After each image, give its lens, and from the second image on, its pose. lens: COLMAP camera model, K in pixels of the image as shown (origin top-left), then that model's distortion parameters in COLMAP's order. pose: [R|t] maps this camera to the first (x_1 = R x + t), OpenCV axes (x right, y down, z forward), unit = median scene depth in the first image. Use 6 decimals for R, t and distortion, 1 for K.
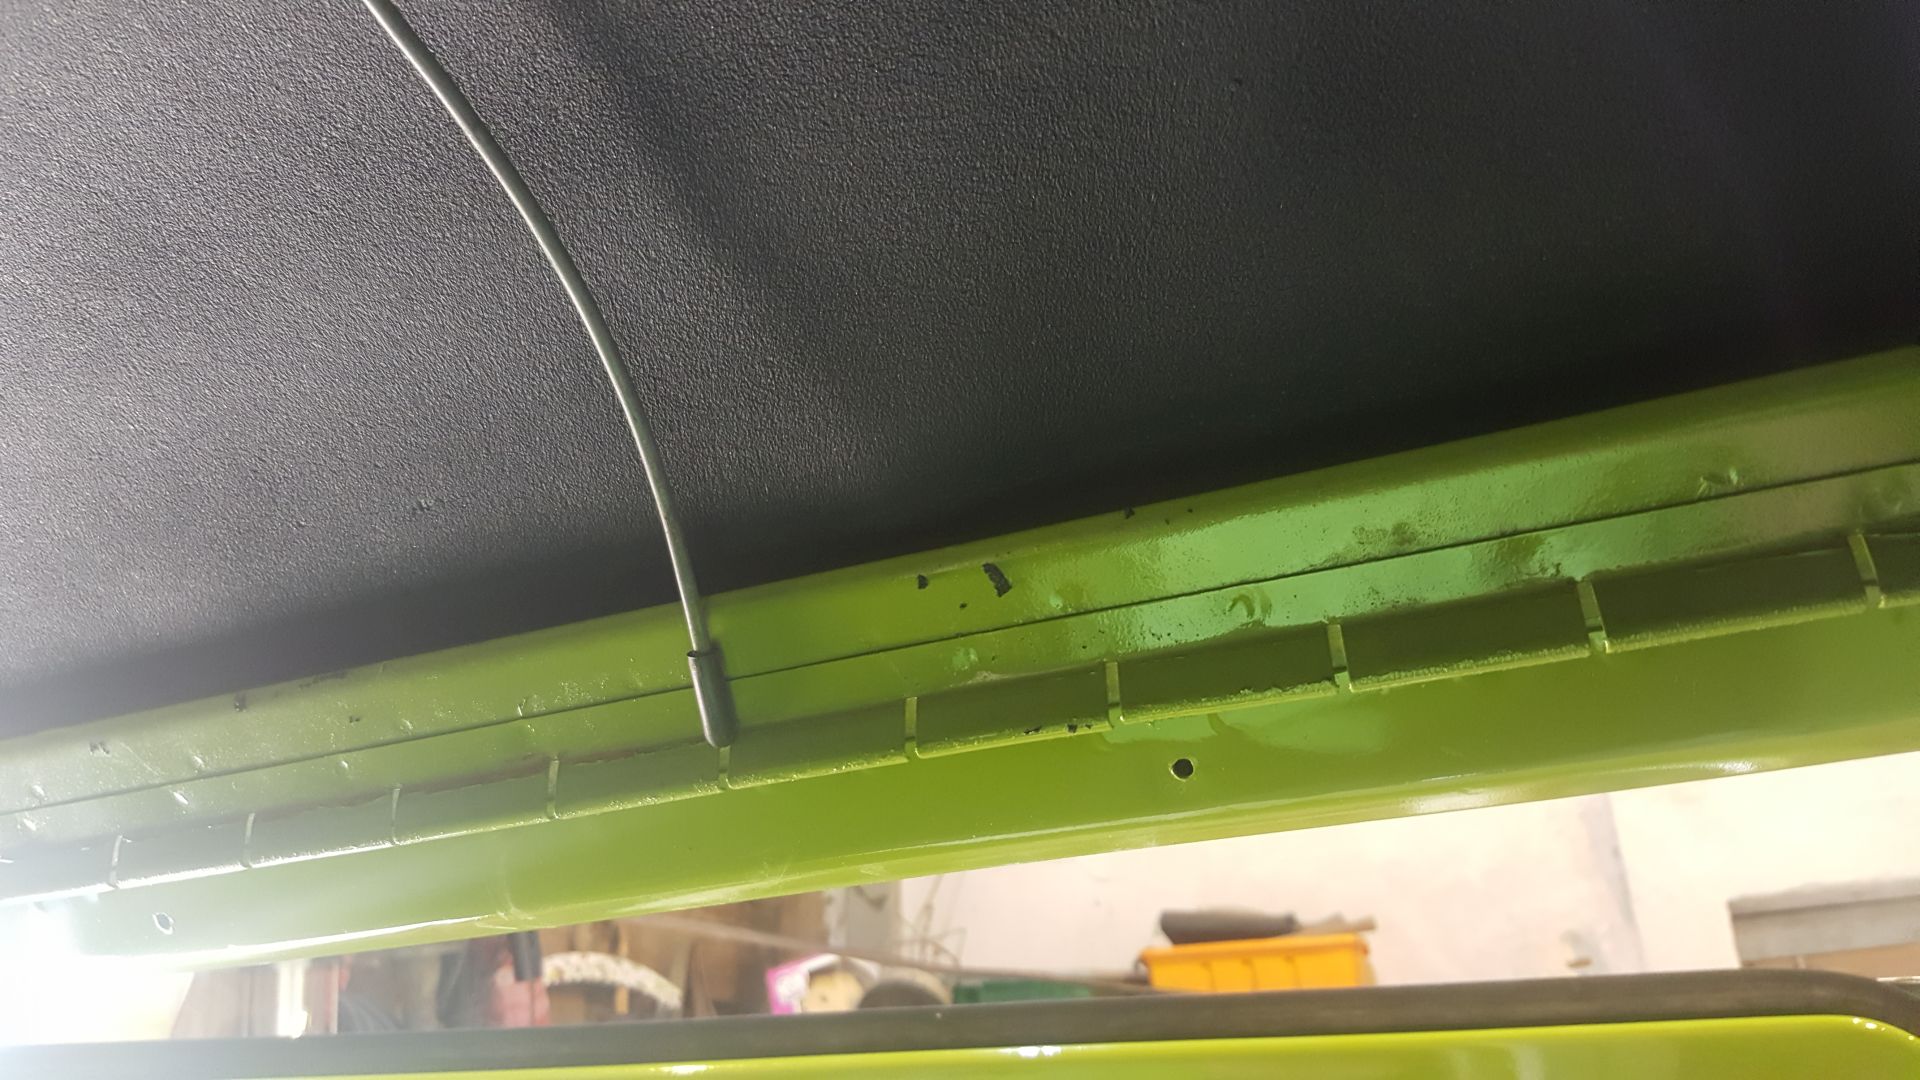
lens RADIAL K [[2061.2, 0, 960.0], [0, 2061.2, 540.0], [0, 0, 1]] dist [0.048373, -0.006981]
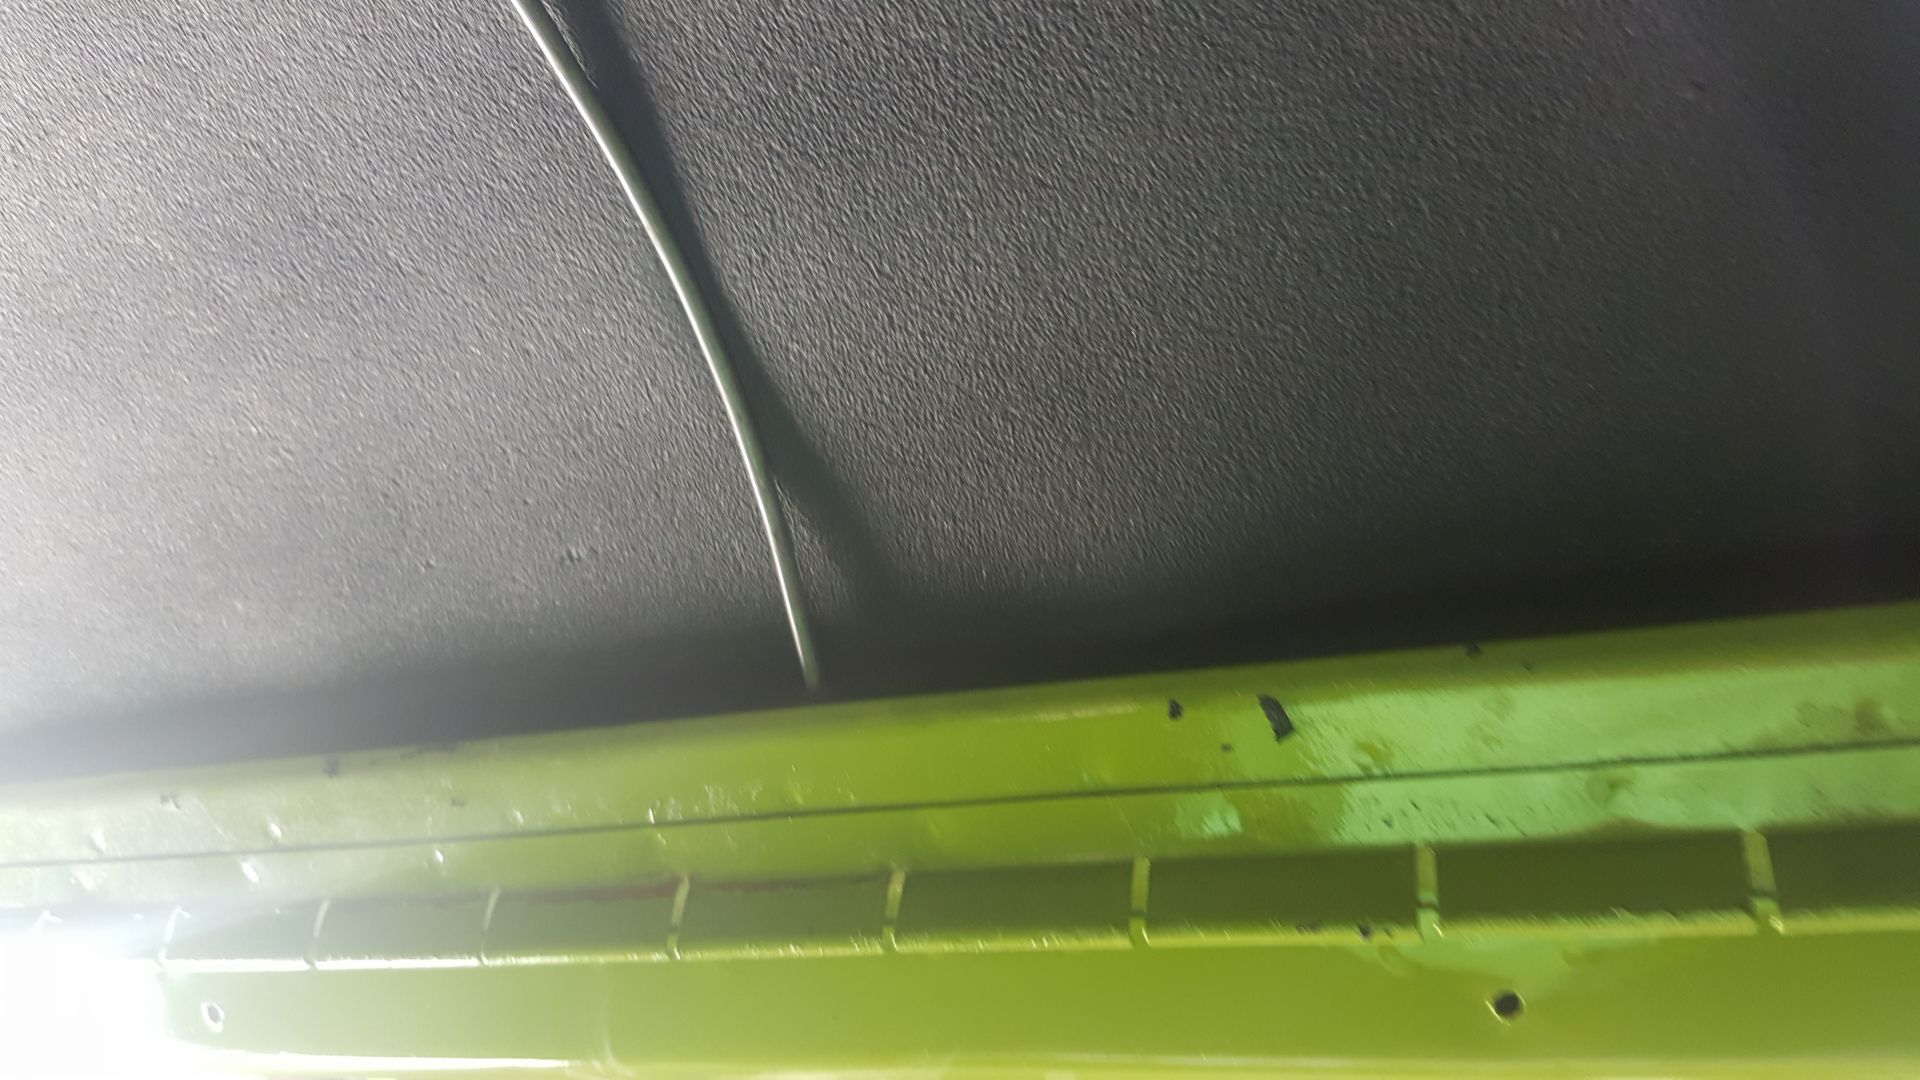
lens RADIAL K [[1848.0, 0, 997.1], [0, 1848.0, 335.0], [0, 0, 1]] dist [0.169574, -0.533047]
pose [[0.993613, 0.095493, -0.060119, -0.057274], [-0.104461, 0.979888, -0.170022, 0.007954], [0.042674, 0.175217, 0.983605, 0.277218]]
